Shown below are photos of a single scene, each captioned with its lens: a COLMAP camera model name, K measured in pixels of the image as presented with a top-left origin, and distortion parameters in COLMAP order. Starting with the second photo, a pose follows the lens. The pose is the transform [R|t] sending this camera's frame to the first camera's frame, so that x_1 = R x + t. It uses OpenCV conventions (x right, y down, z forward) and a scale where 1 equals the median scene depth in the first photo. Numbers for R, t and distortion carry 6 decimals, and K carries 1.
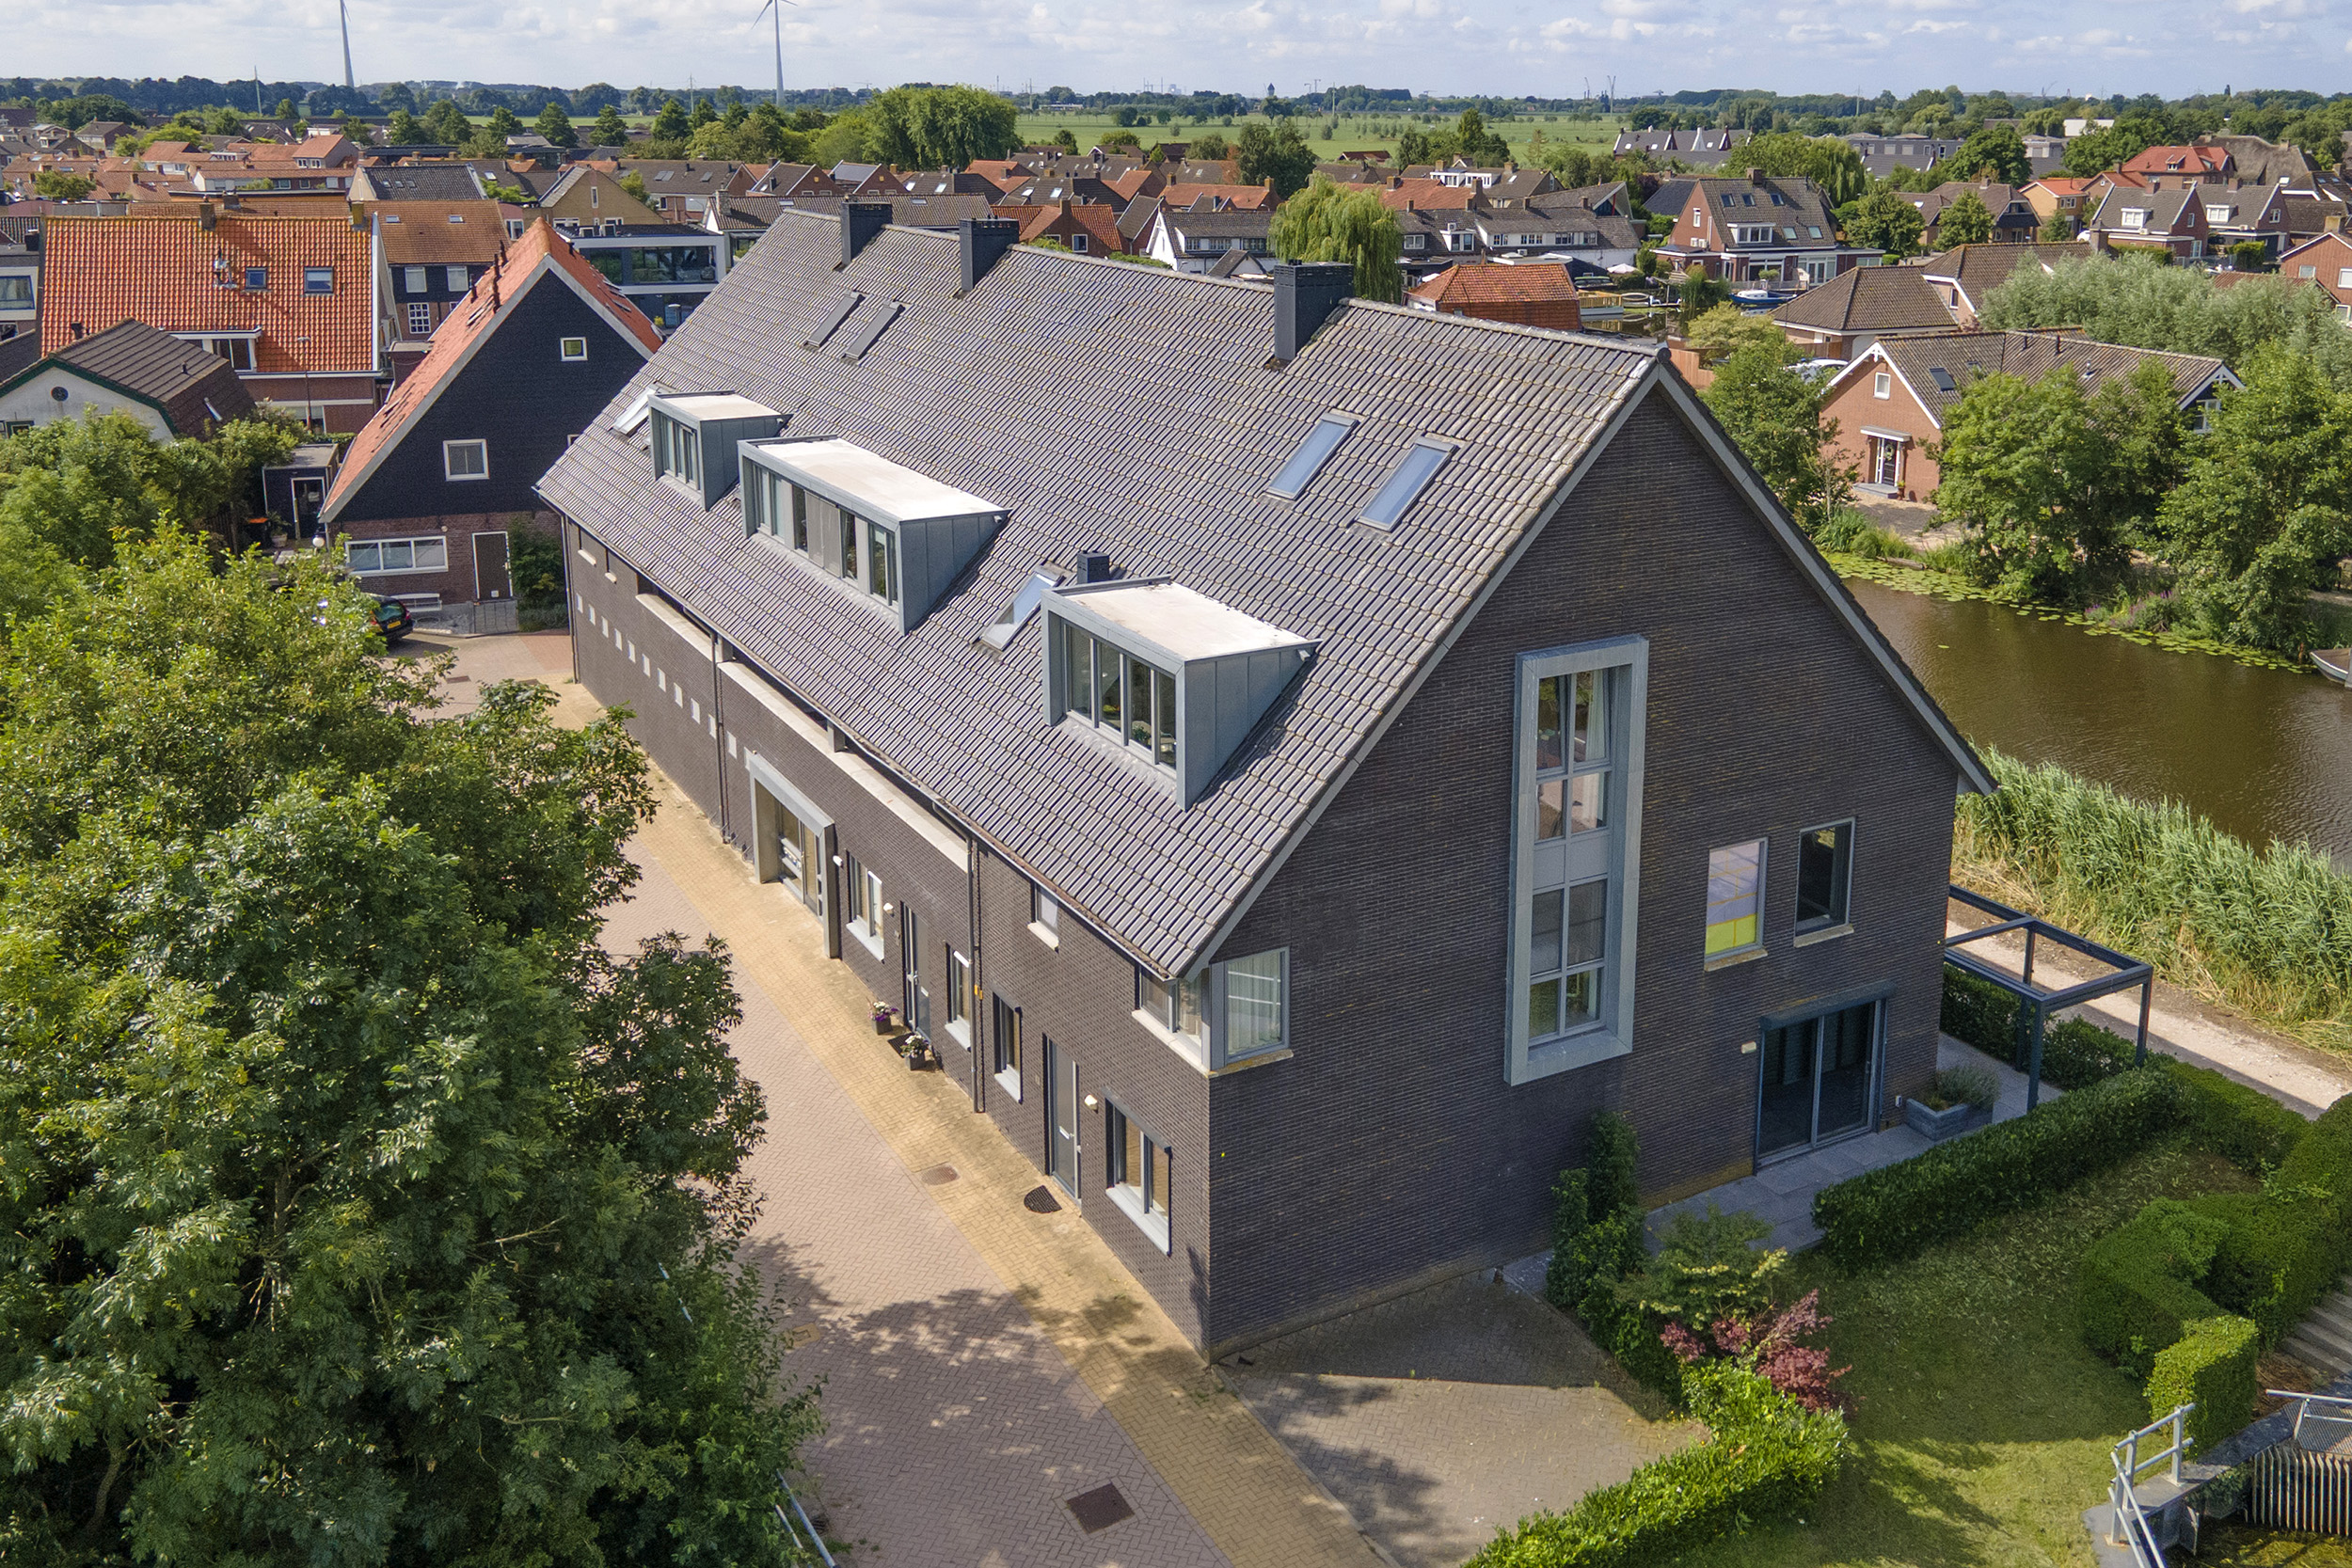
lens RADIAL K [[2059.2, 0, 1283.0], [0, 2059.2, 598.8], [0, 0, 1]] dist [-0.007332, 0.104331]
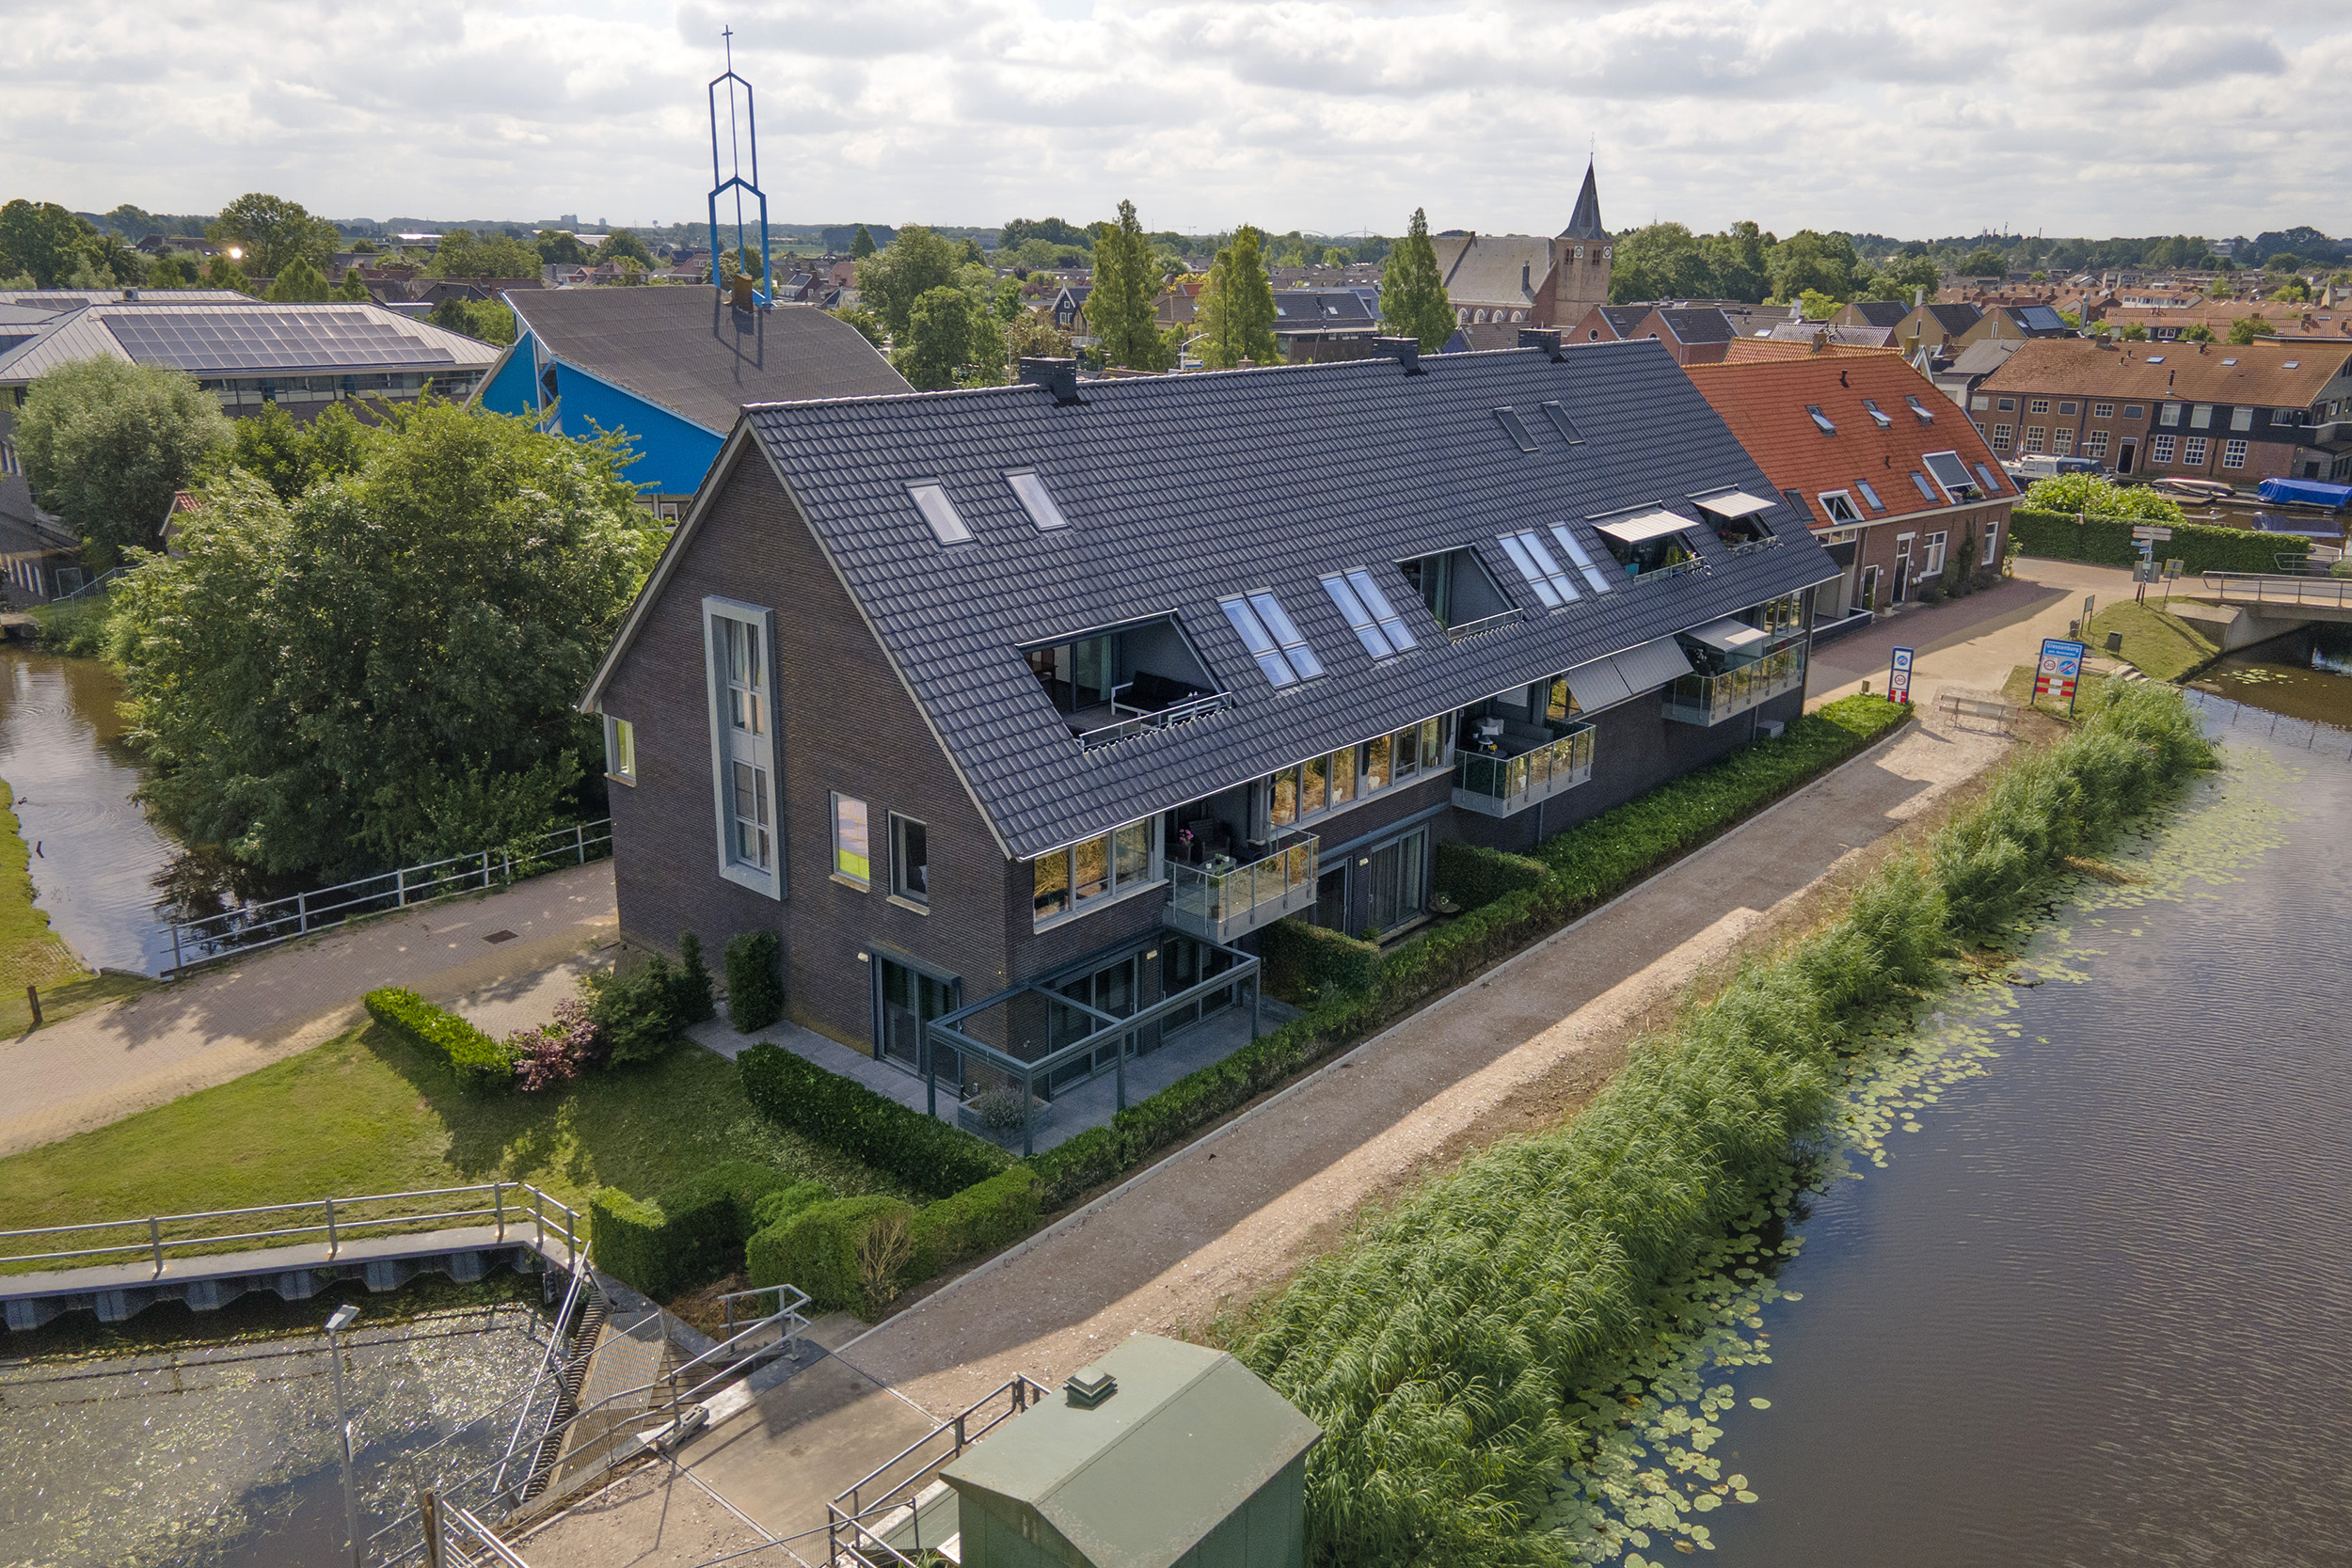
lens RADIAL K [[1716.8, 0, 1182.4], [0, 1716.8, 701.0], [0, 0, 1]] dist [0.010818, 0.063863]
pose [[0.303424, 0.242493, -0.921483, 0.715098], [-0.232741, 0.956644, 0.175109, -0.102750], [0.923994, 0.161335, 0.346707, 0.441265]]
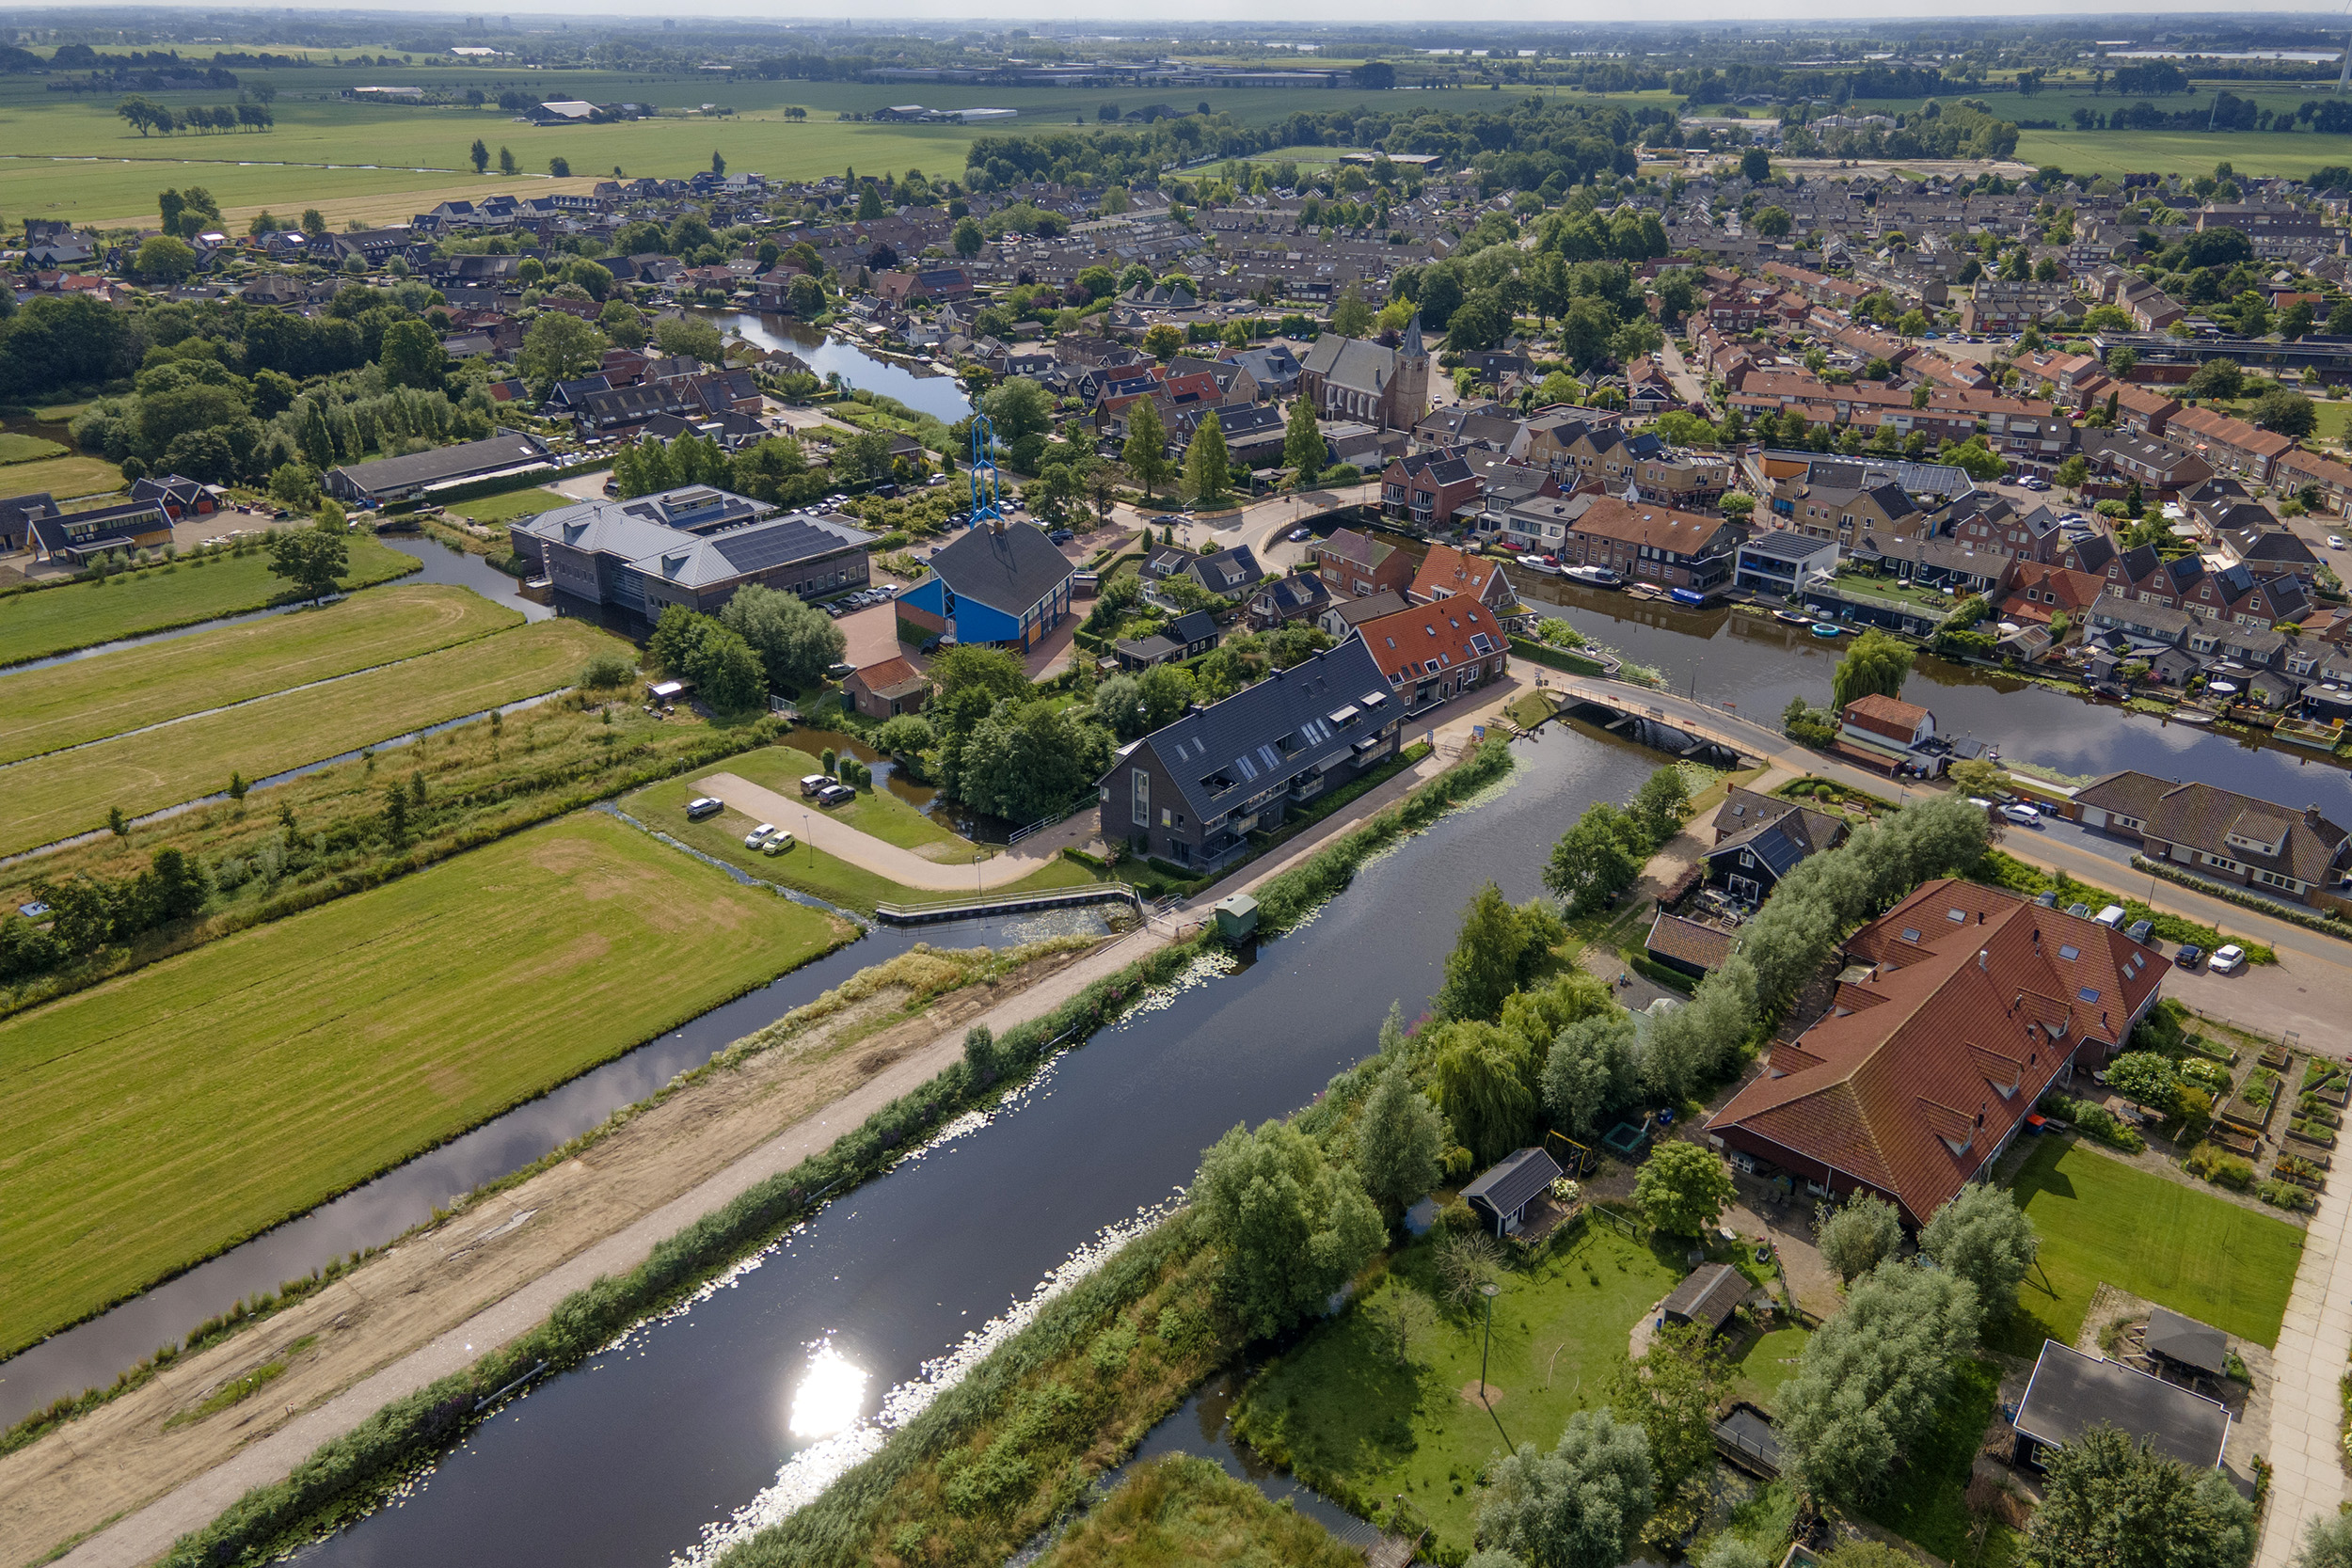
lens RADIAL K [[1722.6, 0, 1172.5], [0, 1722.6, 731.4], [0, 0, 1]] dist [0.042126, -0.000078]
pose [[0.339744, 0.356954, -0.870148, 2.815639], [-0.218693, 0.929804, 0.296038, -1.002231], [0.914739, 0.089718, 0.393958, -0.694065]]
